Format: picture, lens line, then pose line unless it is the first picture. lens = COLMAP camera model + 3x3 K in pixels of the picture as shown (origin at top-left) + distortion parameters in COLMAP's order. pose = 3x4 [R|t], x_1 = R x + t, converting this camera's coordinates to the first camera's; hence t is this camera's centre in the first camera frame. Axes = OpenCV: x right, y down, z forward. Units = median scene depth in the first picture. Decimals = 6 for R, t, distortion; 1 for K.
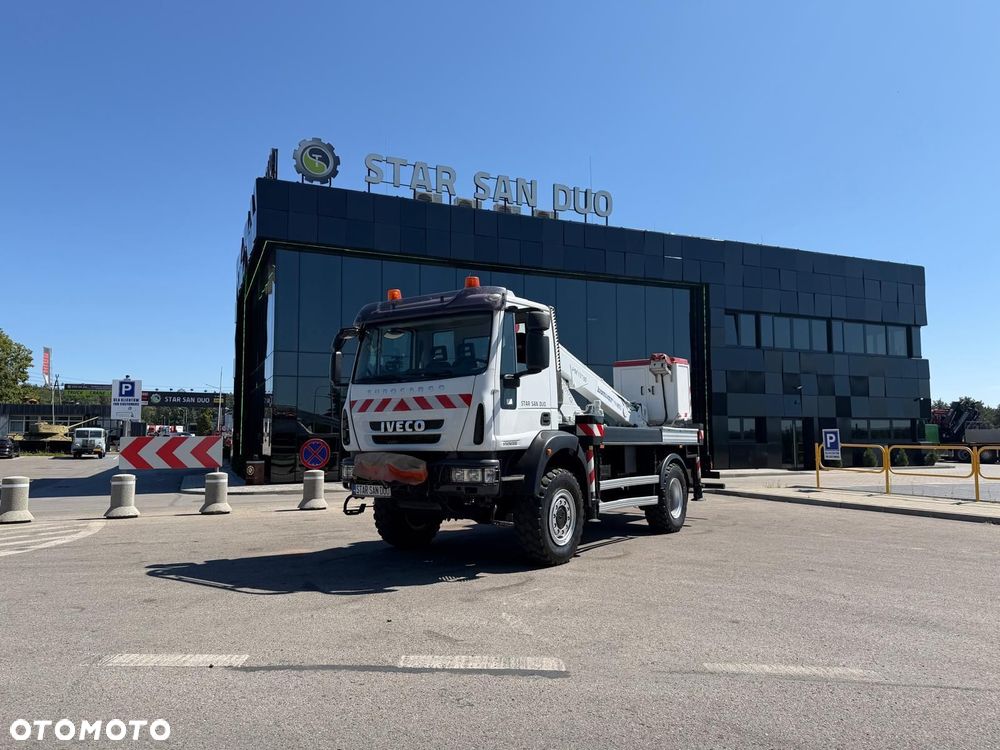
lens RADIAL K [[694.2, 0, 503.0], [0, 694.2, 366.4], [0, 0, 1]] dist [0.046050, -0.052429]
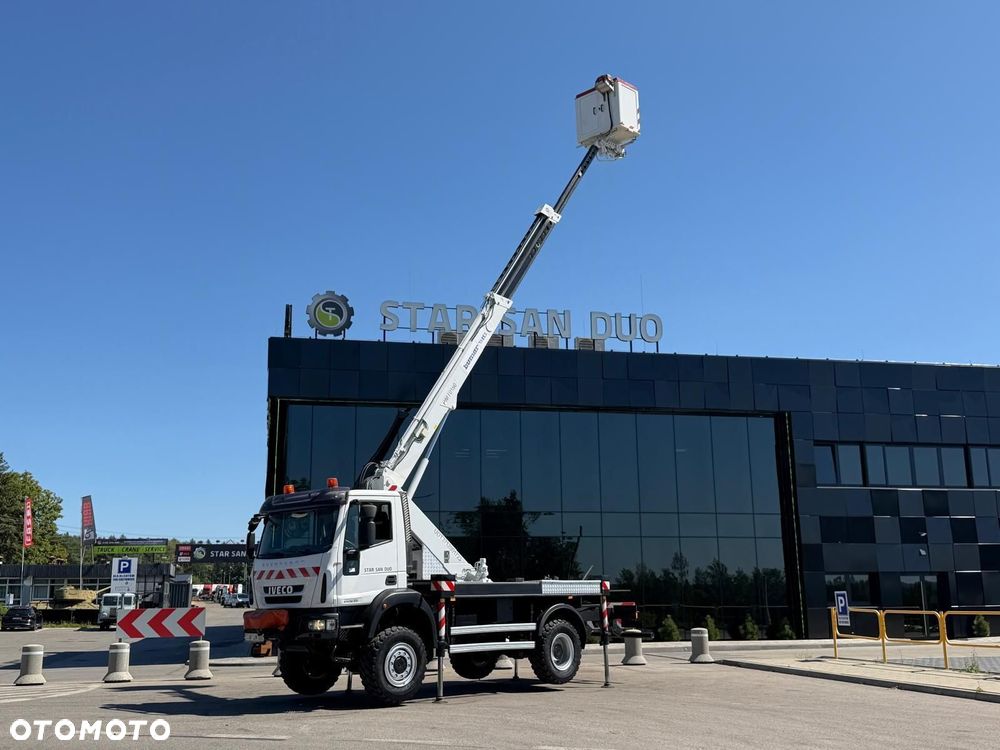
lens RADIAL K [[984.0, 0, 510.3], [0, 984.0, 379.4], [0, 0, 1]] dist [0.089377, 0.000000]
pose [[0.983146, -0.053919, -0.174689, 0.267665], [0.032148, 0.991618, -0.125138, -0.027313], [0.179972, 0.117413, 0.976639, -0.360909]]
